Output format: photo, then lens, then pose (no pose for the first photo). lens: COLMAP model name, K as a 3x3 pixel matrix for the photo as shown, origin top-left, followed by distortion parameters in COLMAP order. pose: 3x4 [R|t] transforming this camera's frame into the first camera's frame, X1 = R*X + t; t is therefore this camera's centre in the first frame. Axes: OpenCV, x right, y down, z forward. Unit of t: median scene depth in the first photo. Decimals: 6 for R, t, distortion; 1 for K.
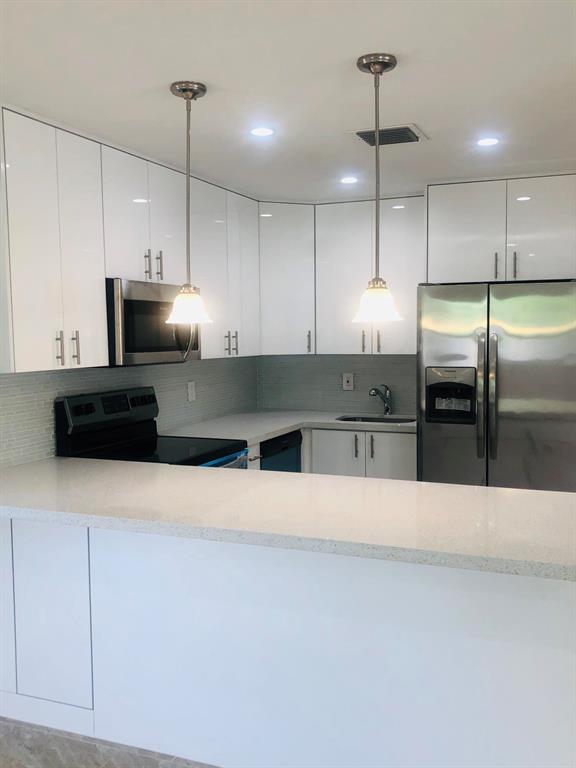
lens RADIAL K [[774.2, 0, 291.4], [0, 774.2, 386.4], [0, 0, 1]] dist [0.050289, 0.013490]
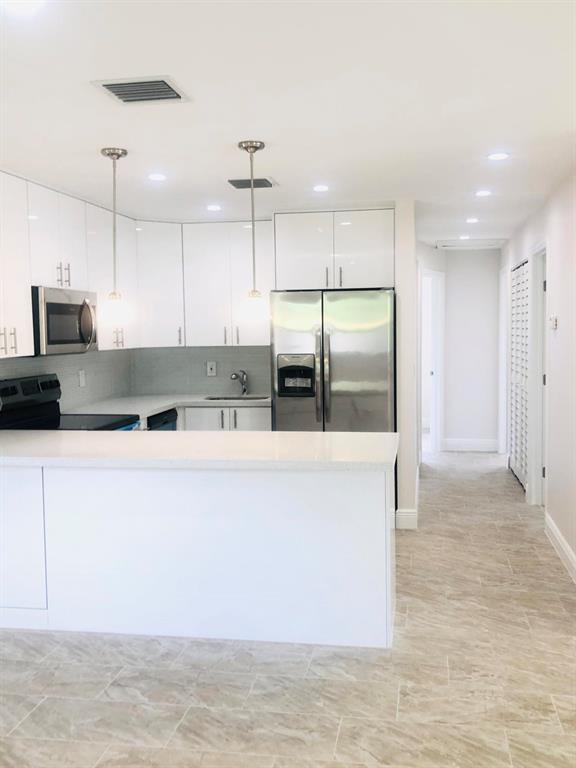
lens RADIAL K [[774.2, 0, 291.4], [0, 774.2, 386.4], [0, 0, 1]] dist [0.050289, 0.013490]
pose [[0.975363, -0.021770, 0.219529, -0.091903], [0.021230, 0.999763, 0.004820, 0.023139], [-0.219582, -0.000041, 0.975594, -0.279878]]
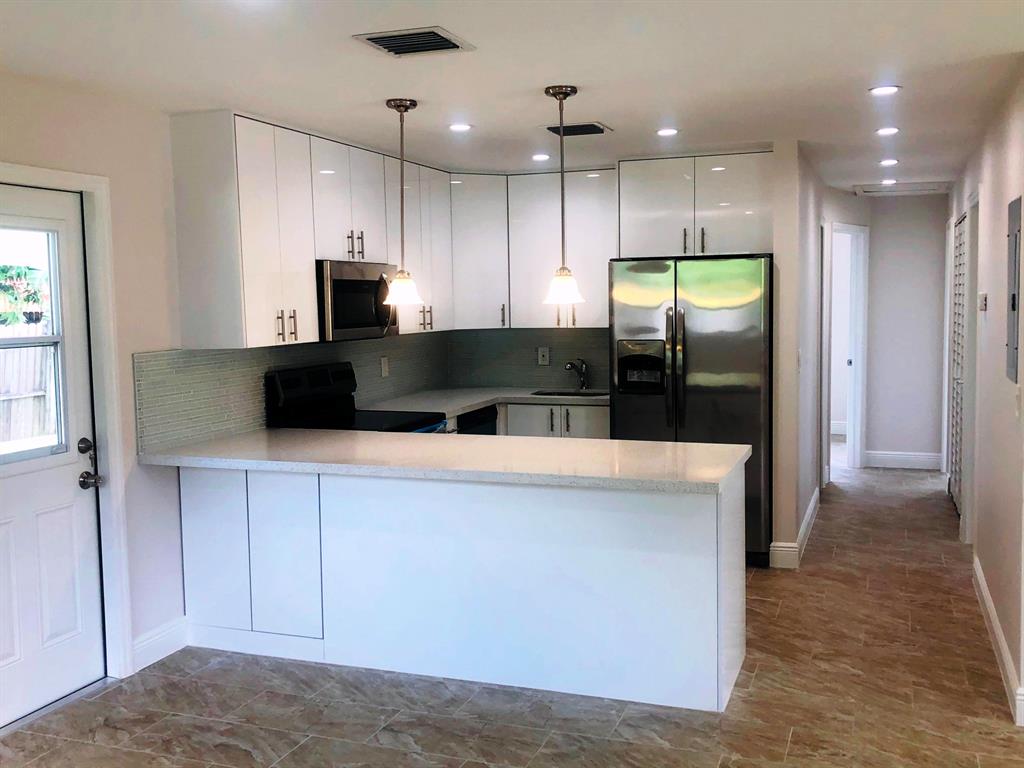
lens RADIAL K [[1032.3, 0, 512.0], [0, 1032.3, 384.0], [0, 0, 1]] dist [0.050289, 0.013490]
pose [[0.999244, -0.010601, 0.037404, -0.019542], [0.010028, 0.999830, 0.015472, 0.010856], [-0.037561, -0.015085, 0.999180, -0.374925]]
